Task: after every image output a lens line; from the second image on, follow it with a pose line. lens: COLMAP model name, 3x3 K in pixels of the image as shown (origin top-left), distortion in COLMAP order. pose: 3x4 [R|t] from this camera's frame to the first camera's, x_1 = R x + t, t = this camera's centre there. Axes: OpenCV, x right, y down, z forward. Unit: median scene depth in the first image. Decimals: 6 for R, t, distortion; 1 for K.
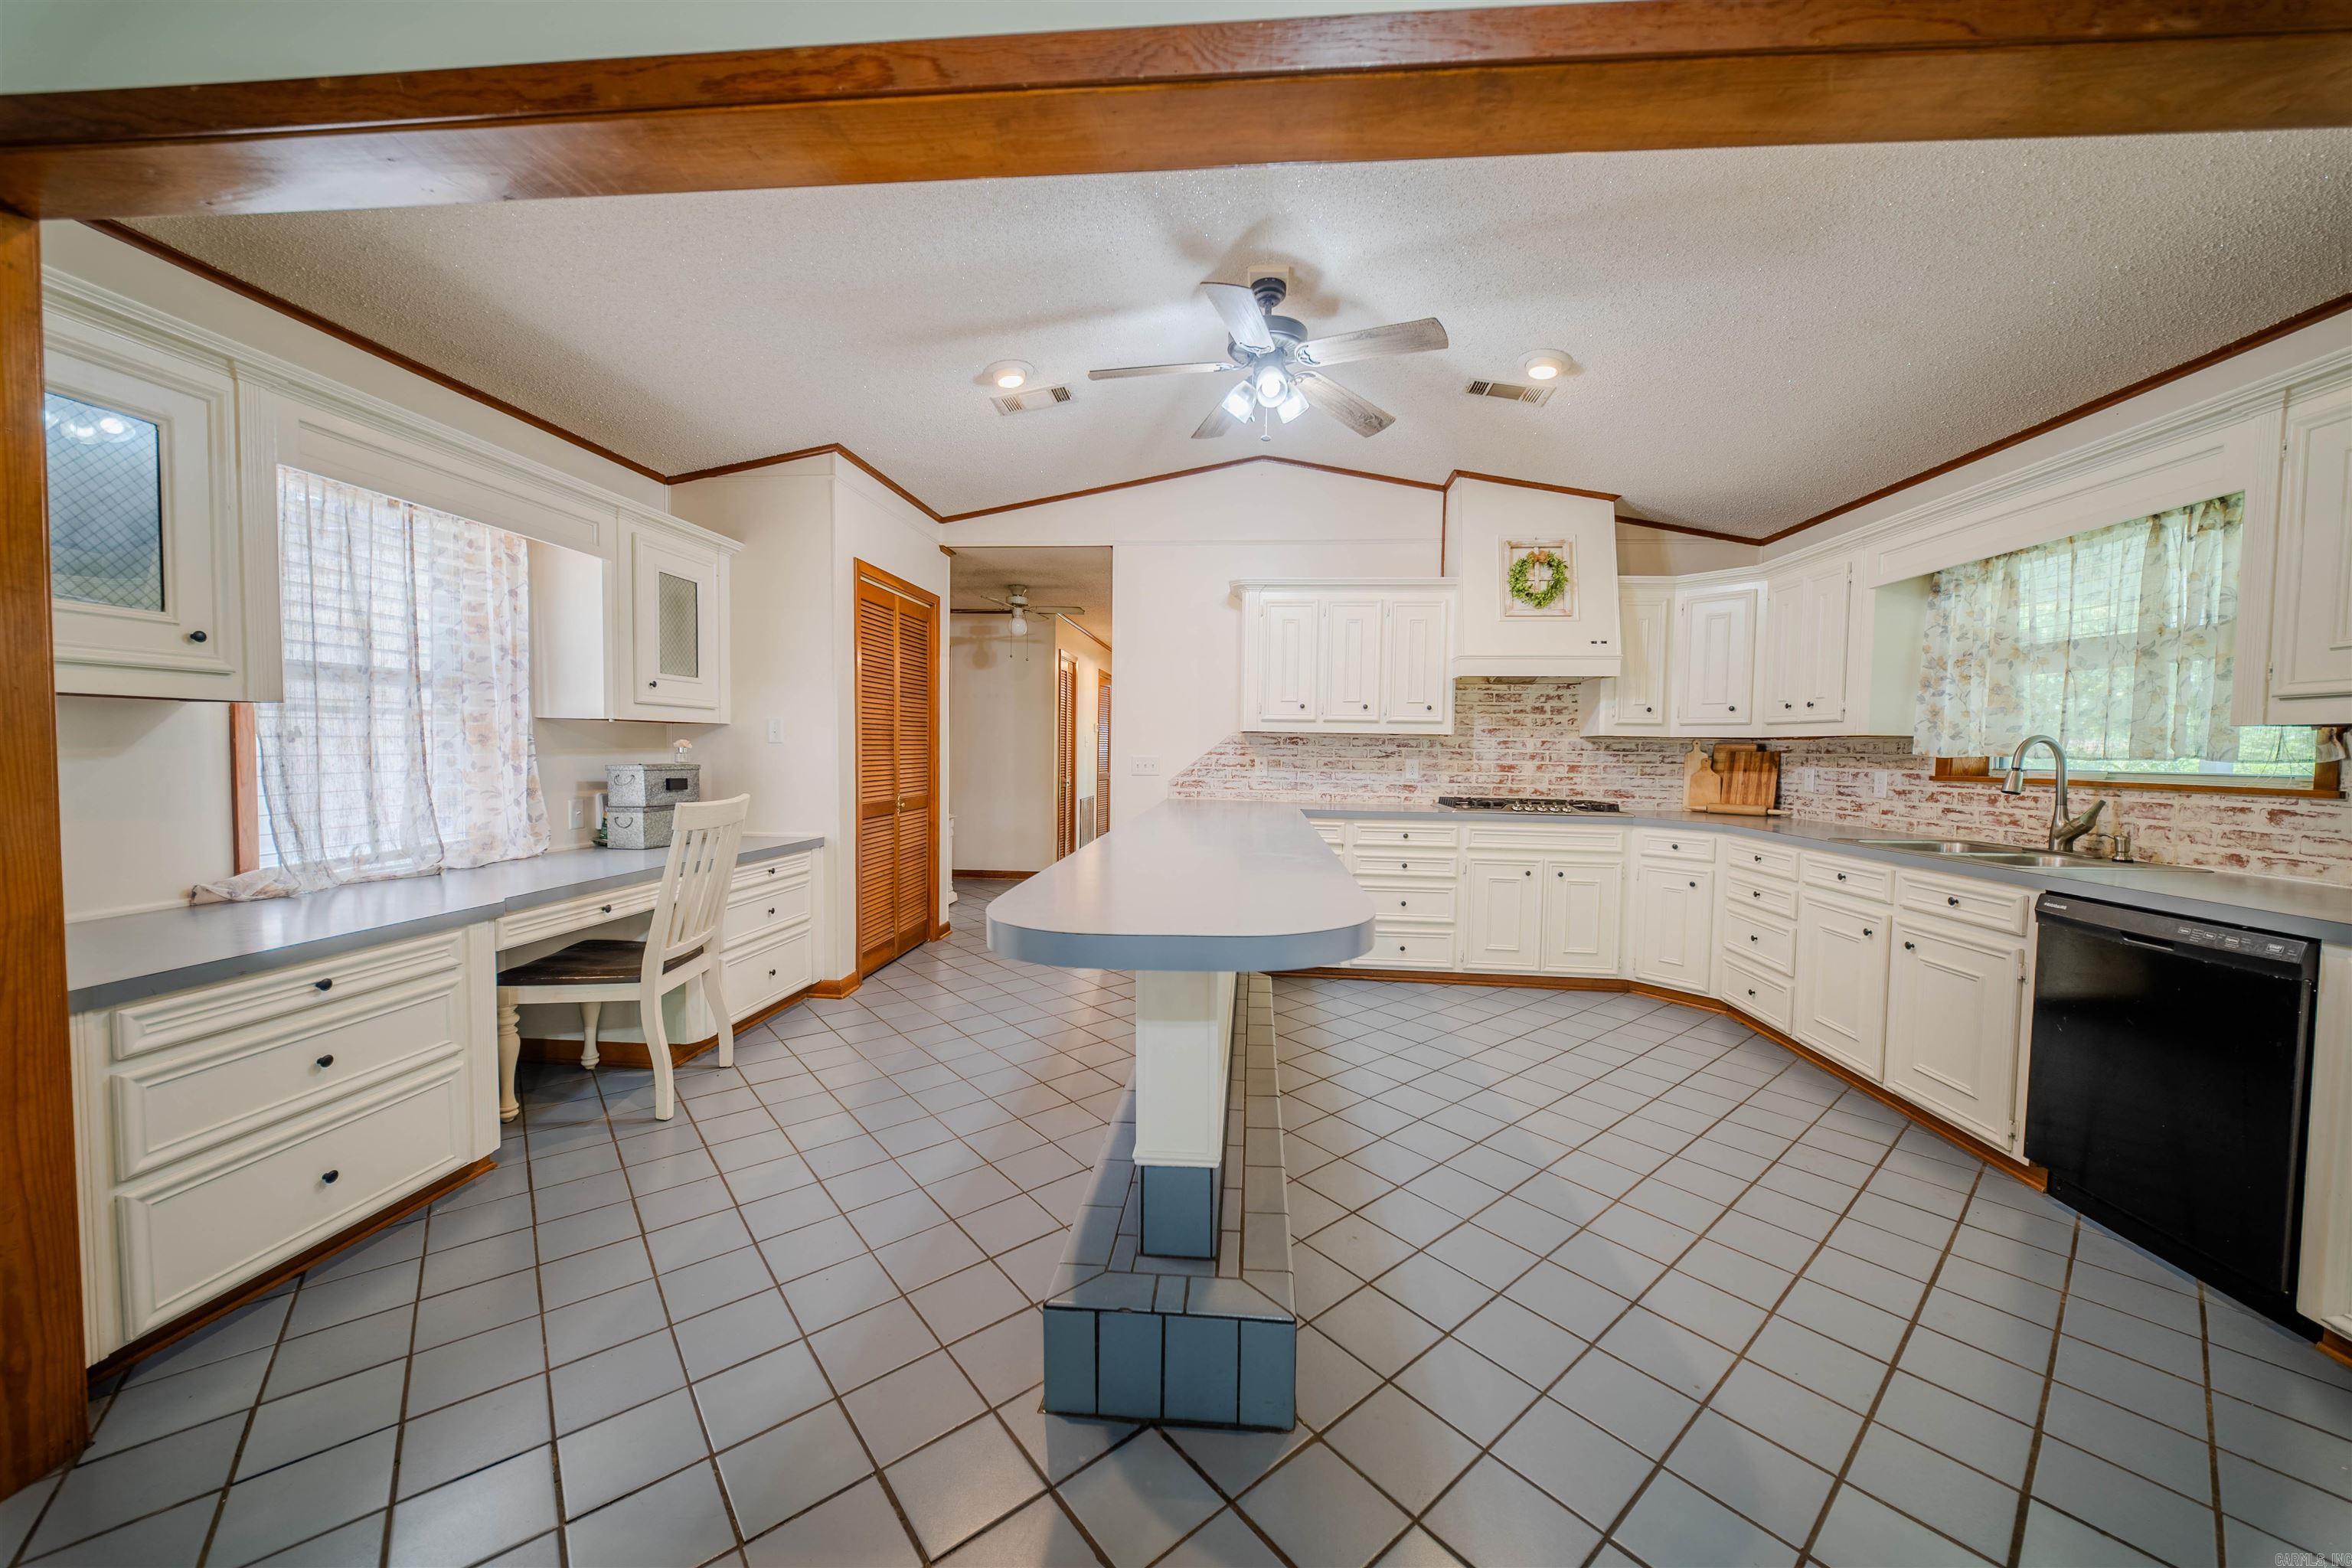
lens RADIAL K [[832.9, 0, 1188.9], [0, 832.9, 787.6], [0, 0, 1]] dist [0.001335, -0.002555]
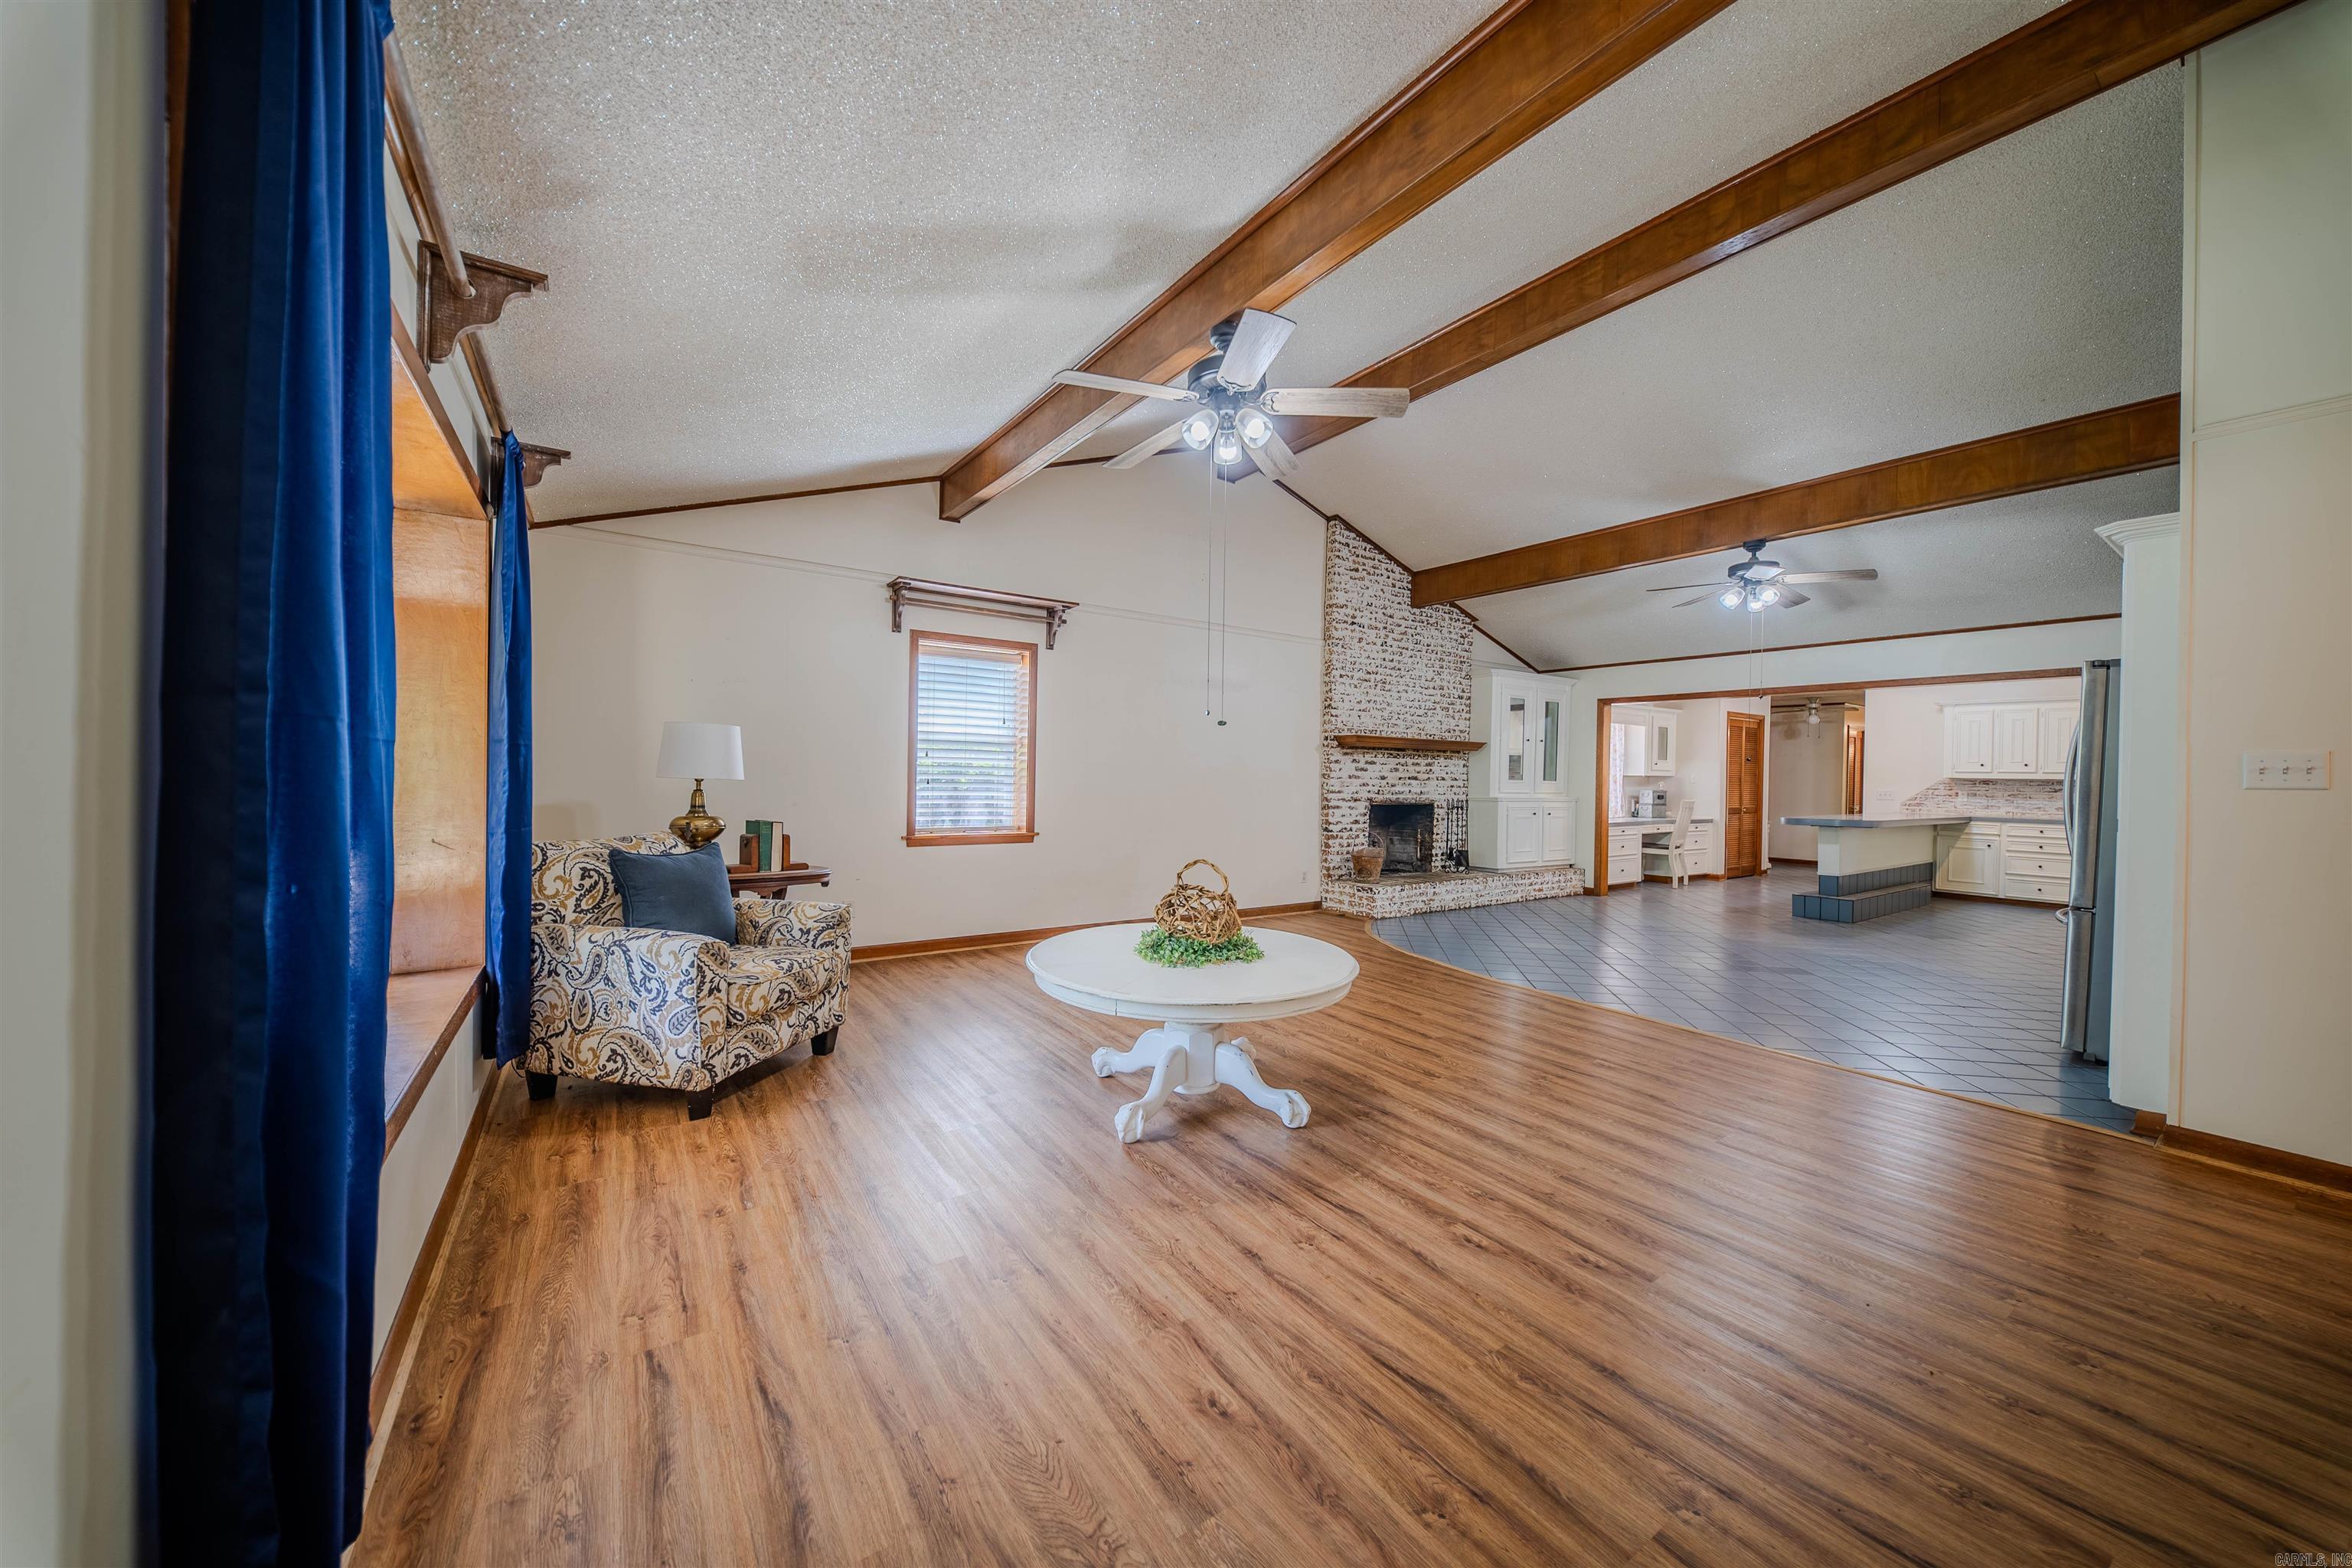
lens RADIAL K [[832.9, 0, 1184.0], [0, 832.9, 777.9], [0, 0, 1]] dist [0.001335, -0.002555]
pose [[0.630202, -0.002562, -0.776427, 0.675724], [-0.042324, 0.998394, -0.037647, 0.121565], [0.775277, 0.056587, 0.629081, -2.392639]]
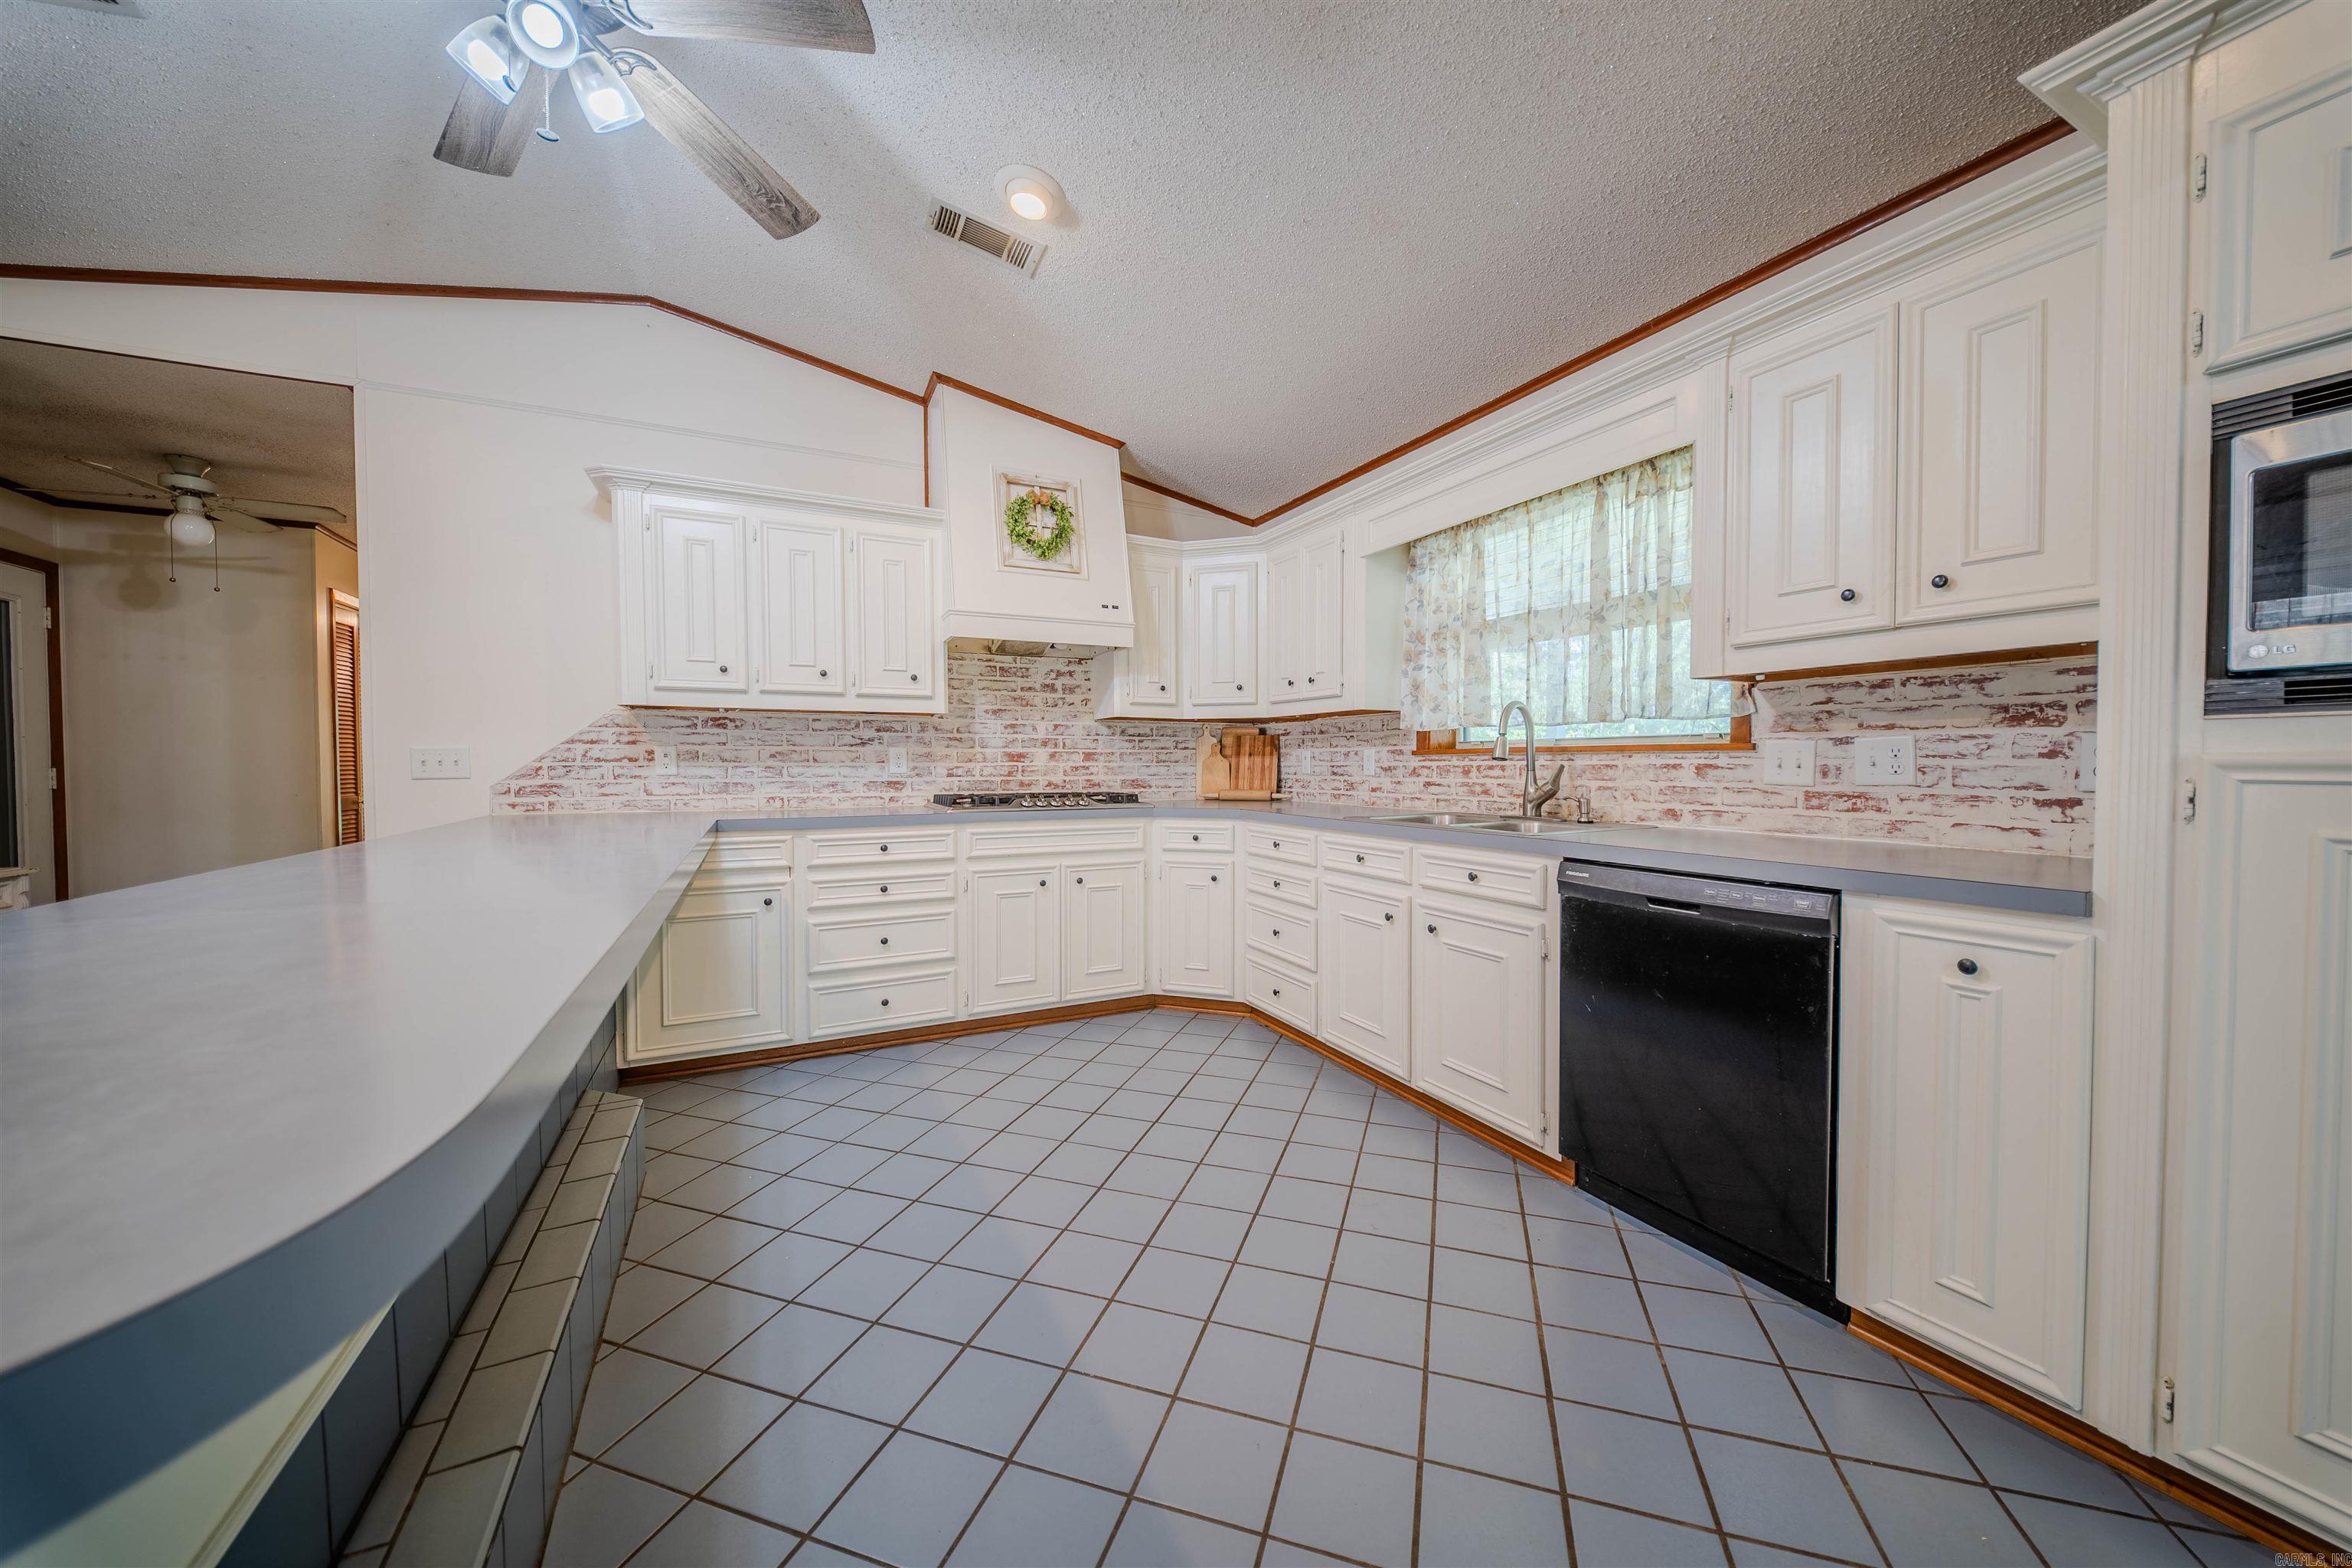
lens RADIAL K [[832.9, 0, 1190.9], [0, 832.9, 776.2], [0, 0, 1]] dist [0.001335, -0.002555]
pose [[0.850496, -0.027710, 0.525252, 0.147191], [0.040491, 0.999097, -0.012856, 0.021080], [-0.524421, 0.032202, 0.850850, 0.317906]]
